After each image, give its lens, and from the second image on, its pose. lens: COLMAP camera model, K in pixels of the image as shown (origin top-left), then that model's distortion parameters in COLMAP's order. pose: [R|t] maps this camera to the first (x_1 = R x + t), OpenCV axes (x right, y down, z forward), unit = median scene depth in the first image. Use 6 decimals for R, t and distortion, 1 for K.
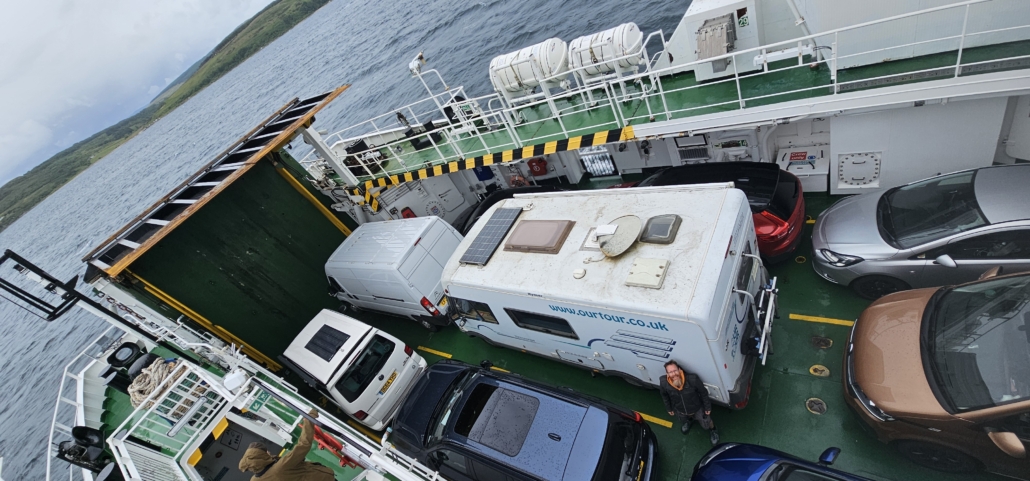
lens RADIAL K [[420.8, 0, 515.0], [0, 420.8, 240.5], [0, 0, 1]] dist [0.009238, -0.000050]
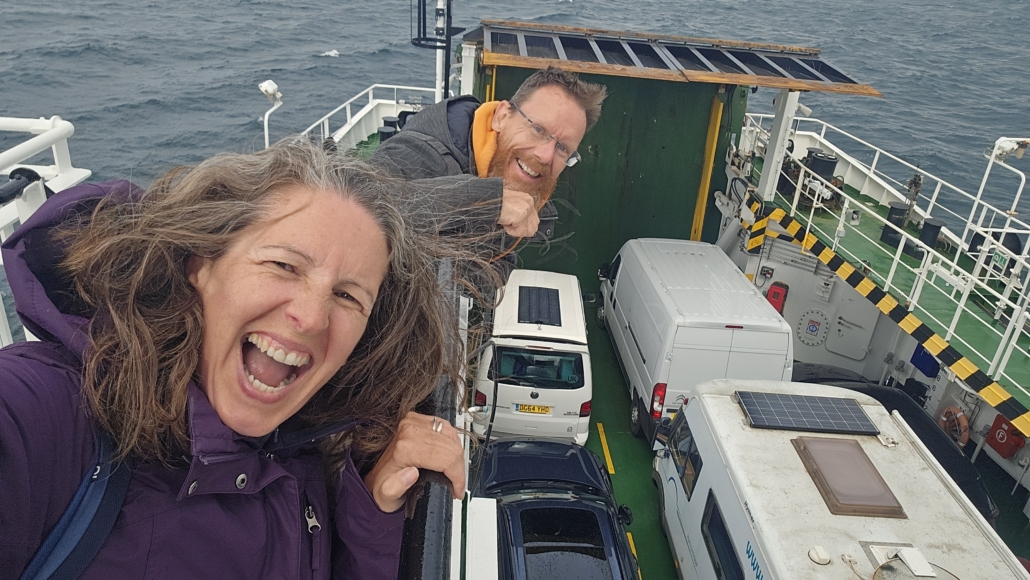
lens RADIAL K [[769.1, 0, 515.0], [0, 769.1, 290.0], [0, 0, 1]] dist [0.001797, -0.001063]
pose [[0.449645, 0.774245, -0.445380, 0.073495], [-0.783161, 0.581512, 0.220235, -0.021561], [0.429510, 0.249777, 0.867832, -0.116096]]
